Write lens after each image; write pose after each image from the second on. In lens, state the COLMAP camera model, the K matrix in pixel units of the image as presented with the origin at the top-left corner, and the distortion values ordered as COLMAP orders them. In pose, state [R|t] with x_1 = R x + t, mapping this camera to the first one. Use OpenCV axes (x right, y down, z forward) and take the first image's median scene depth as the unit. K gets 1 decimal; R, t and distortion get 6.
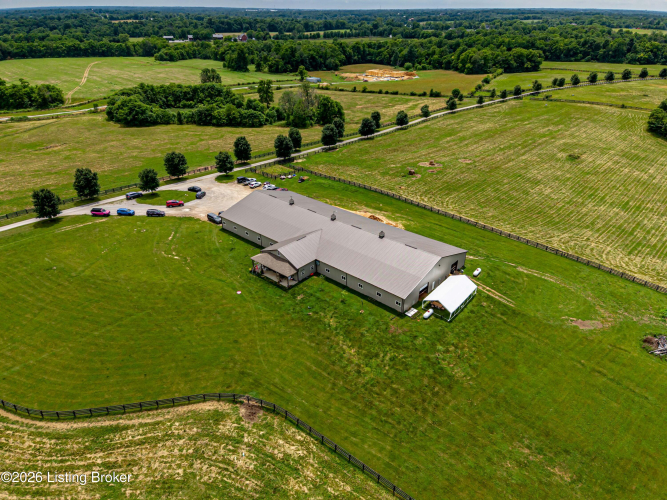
lens RADIAL K [[423.2, 0, 334.4], [0, 423.2, 257.1], [0, 0, 1]] dist [0.229263, -0.212004]
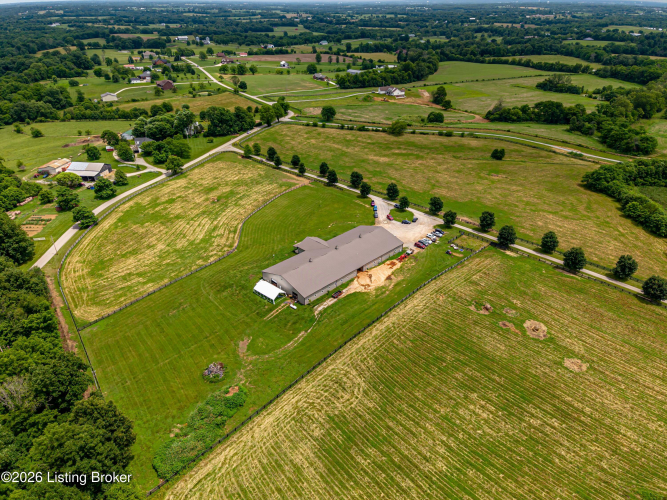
lens RADIAL K [[423.2, 0, 334.4], [0, 423.2, 257.1], [0, 0, 1]] dist [0.229263, -0.212004]
pose [[-0.061870, 0.494986, -0.866695, 1.017677], [-0.487773, 0.742601, 0.458934, -0.575517], [0.870775, 0.451145, 0.195496, 0.469991]]
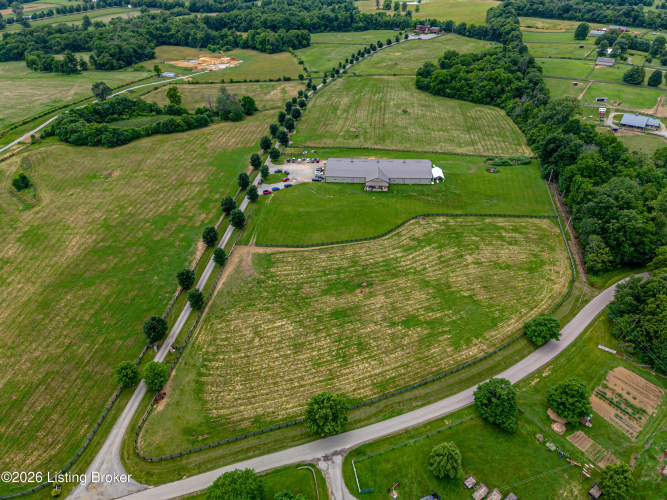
lens RADIAL K [[423.2, 0, 334.4], [0, 423.2, 257.1], [0, 0, 1]] dist [0.229263, -0.212004]
pose [[0.804748, -0.350319, 0.479226, -1.032637], [0.300409, 0.936630, 0.180220, -0.064981], [-0.511992, -0.001068, 0.858990, -0.612652]]
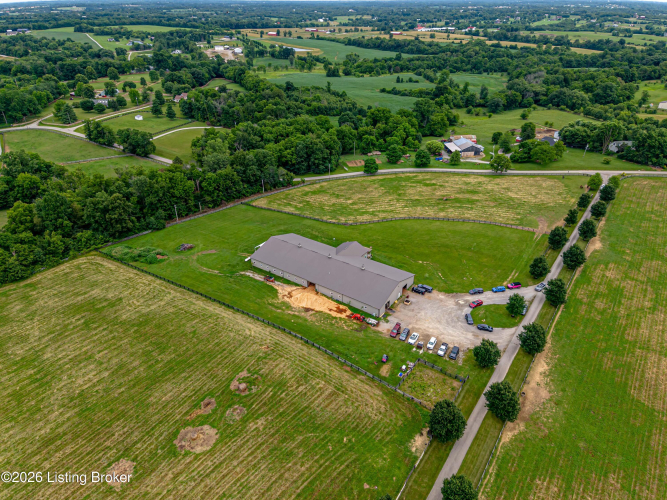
lens RADIAL K [[423.2, 0, 334.4], [0, 423.2, 257.1], [0, 0, 1]] dist [0.229263, -0.212004]
pose [[-0.994464, 0.052135, -0.091227, 0.085162], [-0.051702, 0.513052, 0.856799, -0.967259], [0.091473, 0.856773, -0.507517, 1.226566]]
